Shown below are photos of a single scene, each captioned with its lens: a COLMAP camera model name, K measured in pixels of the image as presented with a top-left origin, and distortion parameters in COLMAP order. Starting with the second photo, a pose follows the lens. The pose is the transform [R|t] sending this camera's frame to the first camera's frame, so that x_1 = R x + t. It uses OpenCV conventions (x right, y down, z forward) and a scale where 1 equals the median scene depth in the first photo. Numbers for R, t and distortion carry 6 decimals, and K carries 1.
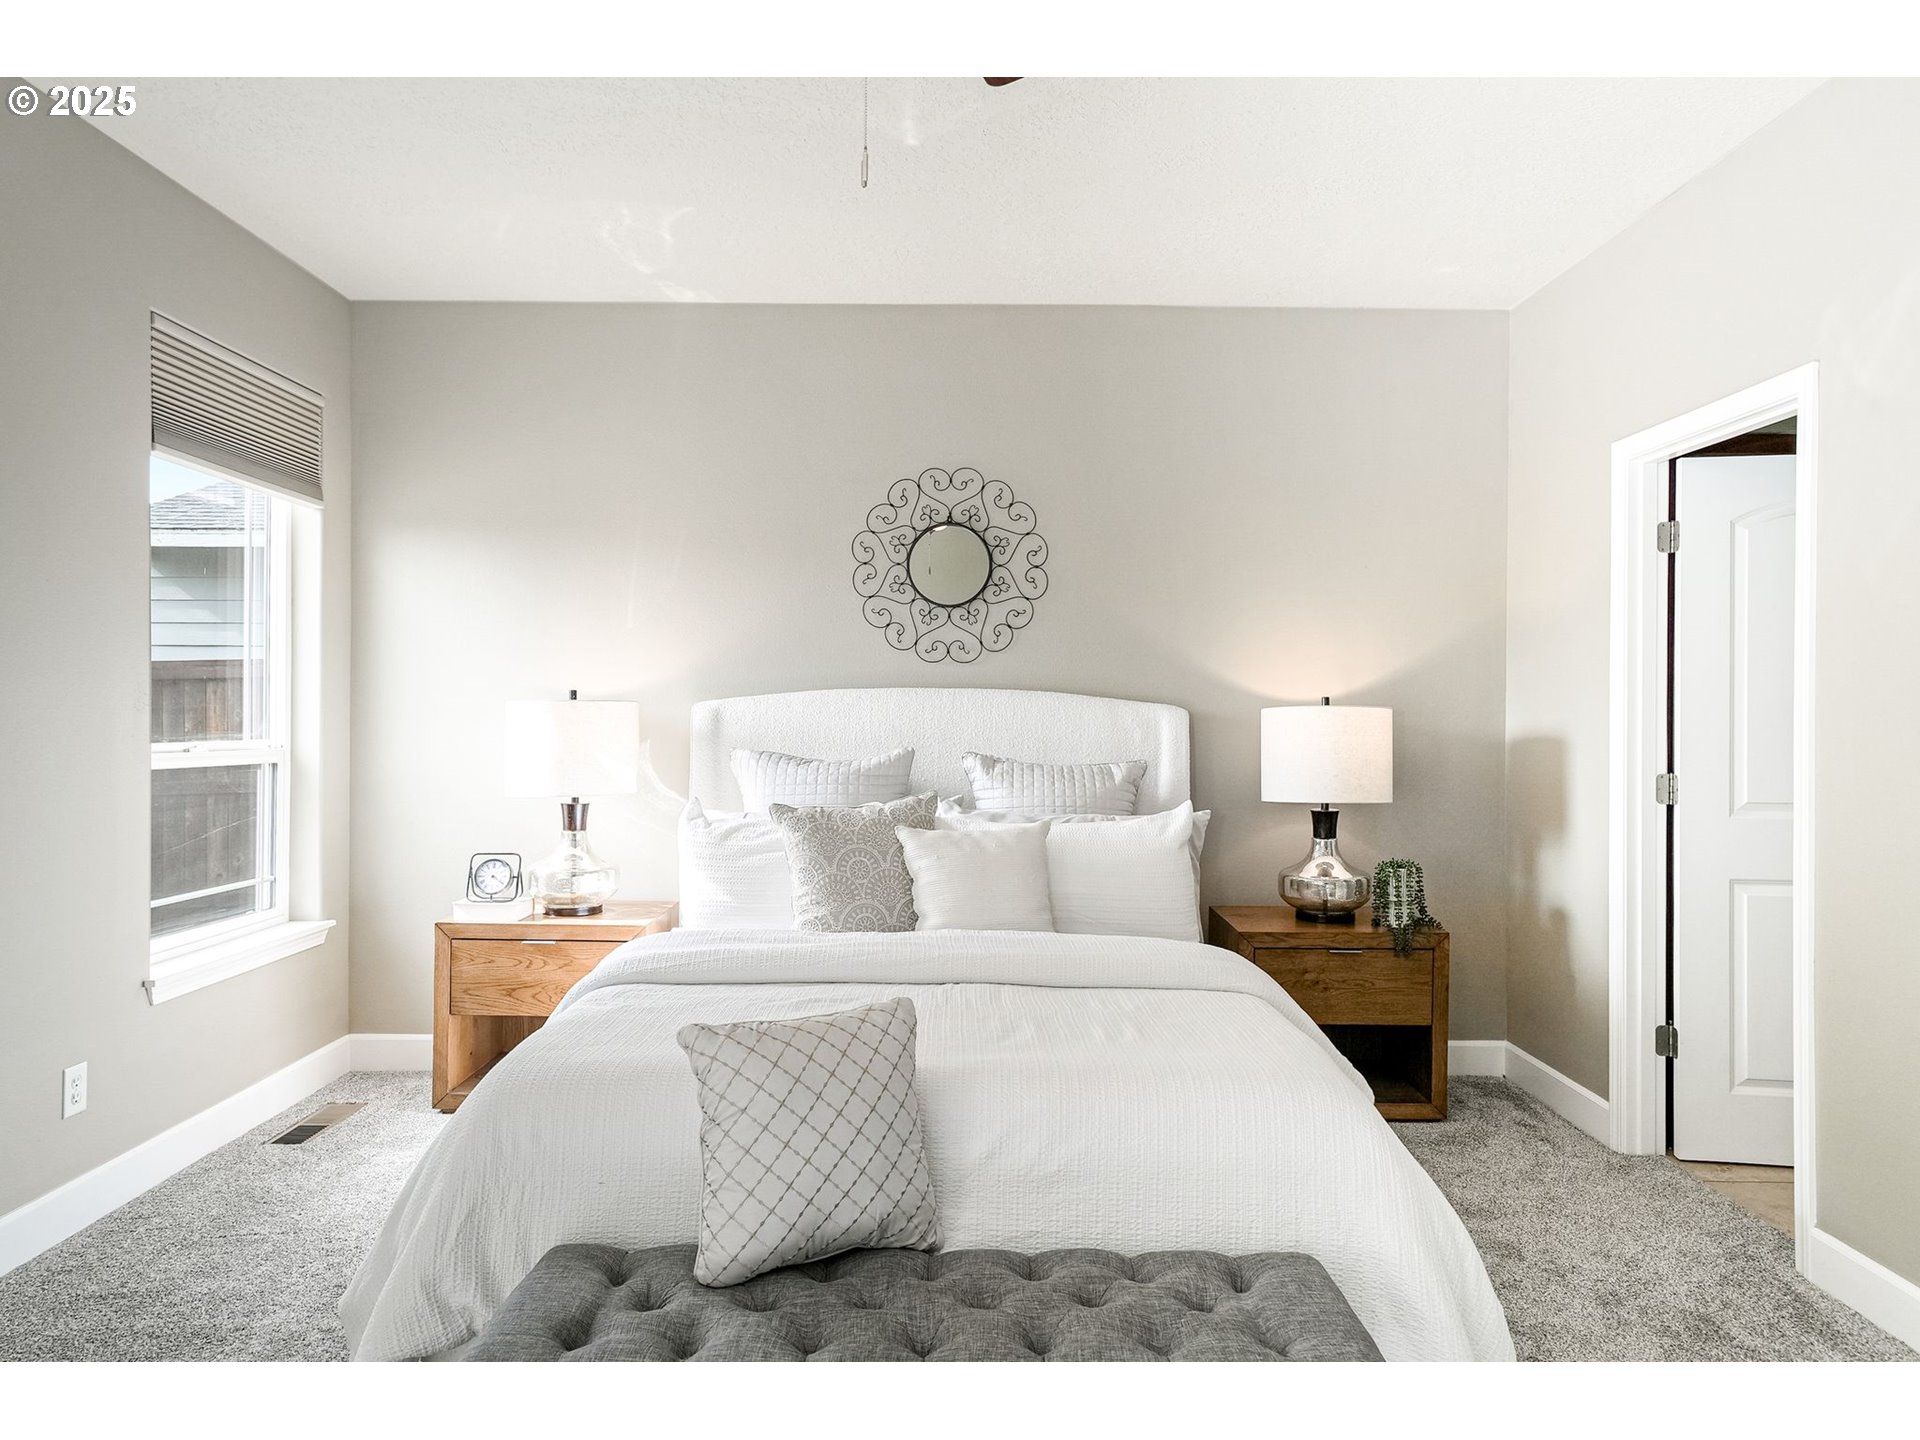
lens RADIAL K [[1185.5, 0, 960.0], [0, 1185.5, 720.0], [0, 0, 1]] dist [0.002495, 0.001823]
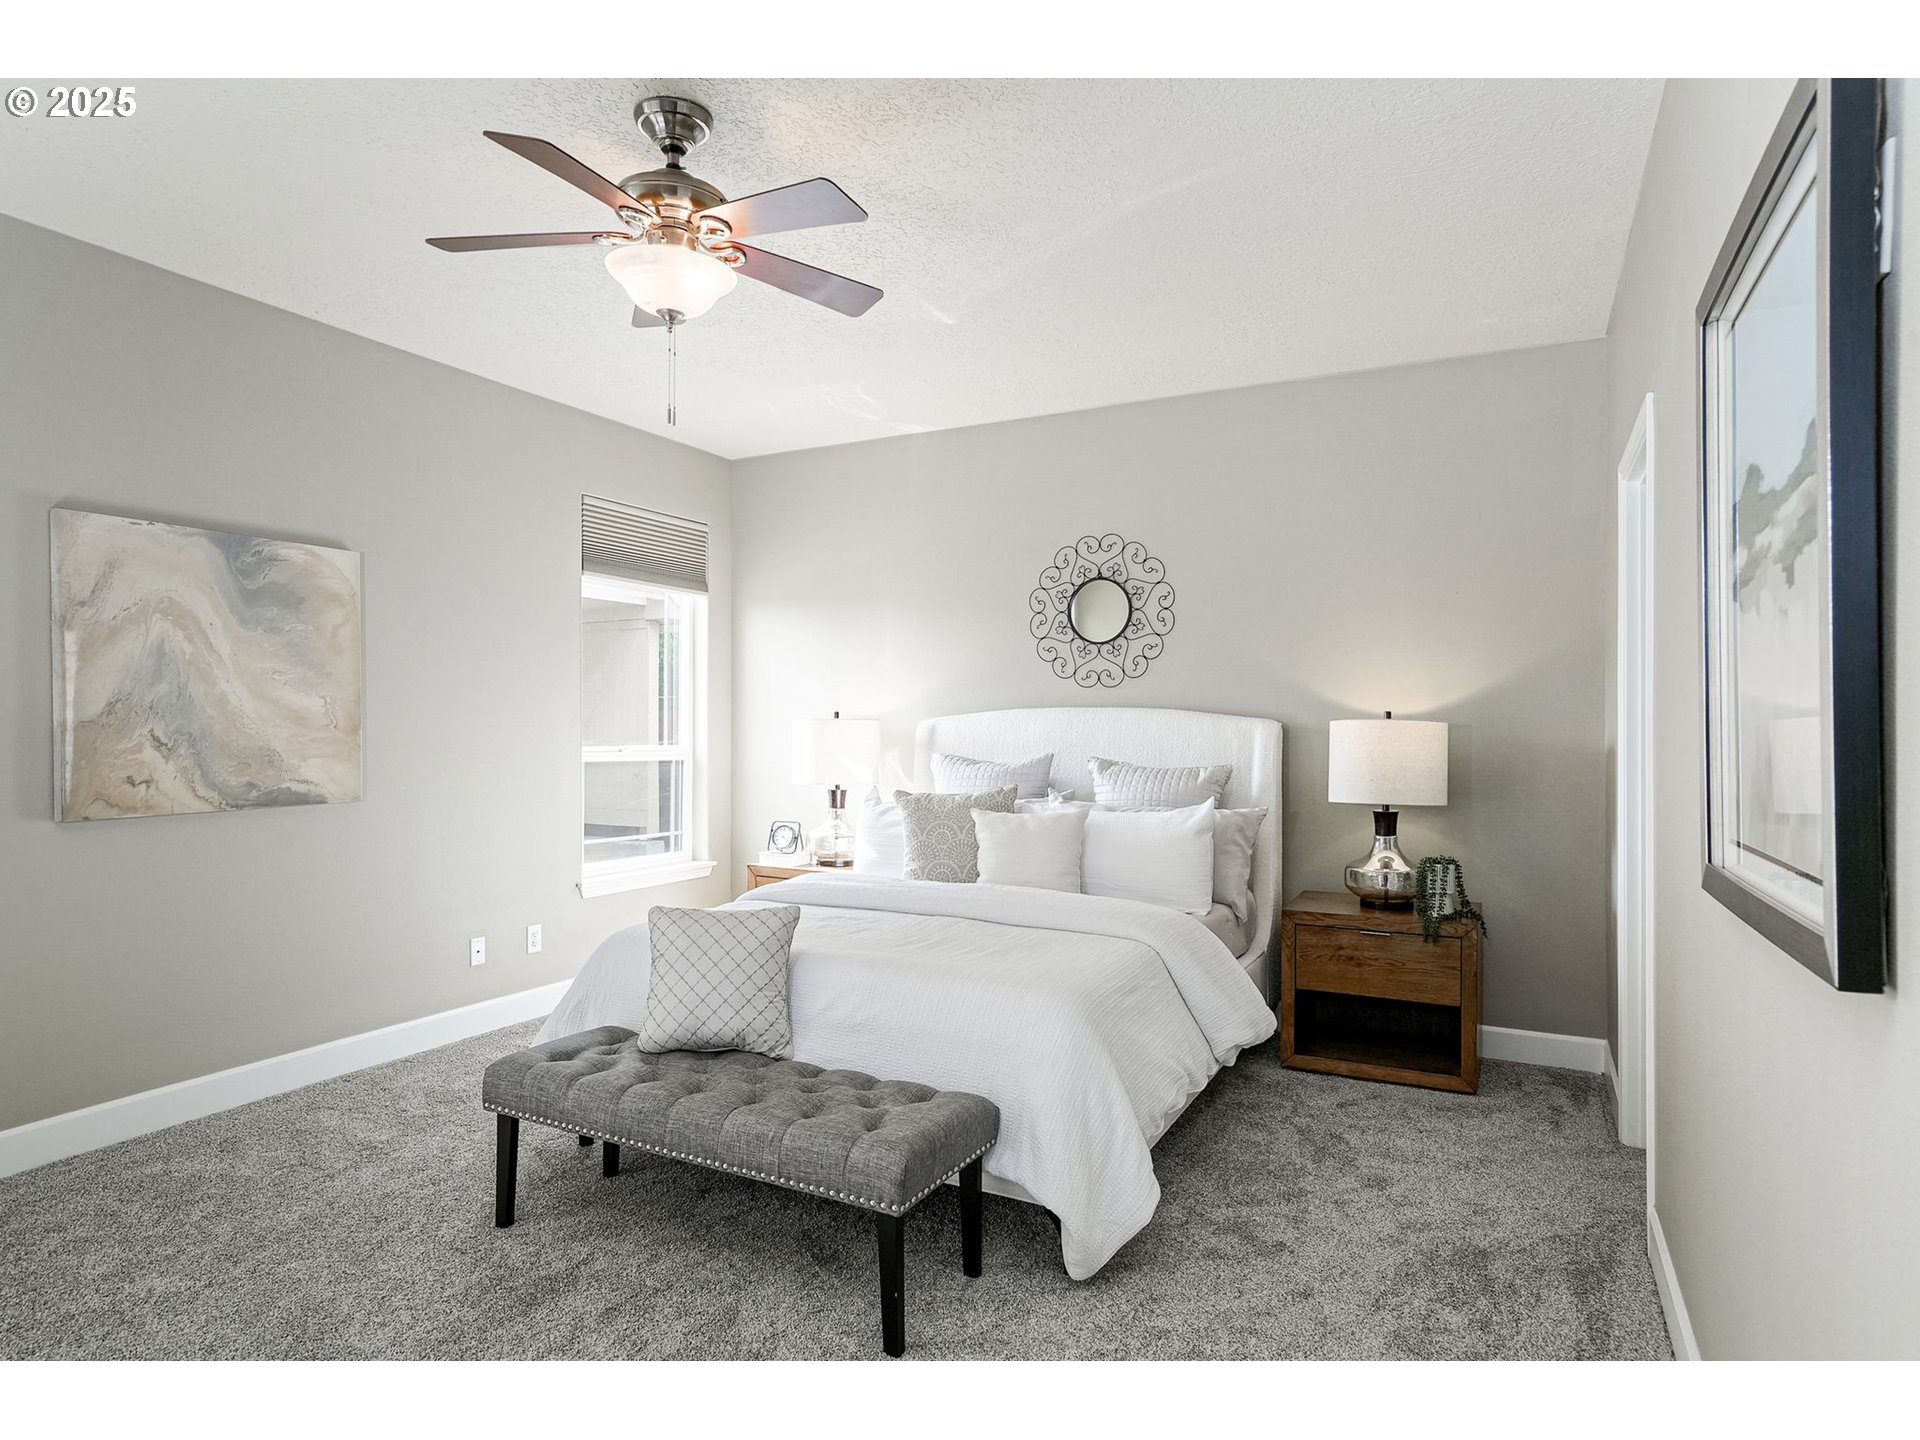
lens RADIAL K [[1037.9, 0, 960.0], [0, 1037.9, 720.0], [0, 0, 1]] dist [-0.024146, 0.021939]
pose [[0.894467, -0.005793, -0.447096, 0.369496], [-0.000180, 0.999911, -0.013315, 0.001960], [0.447134, 0.011990, 0.894387, -0.069139]]
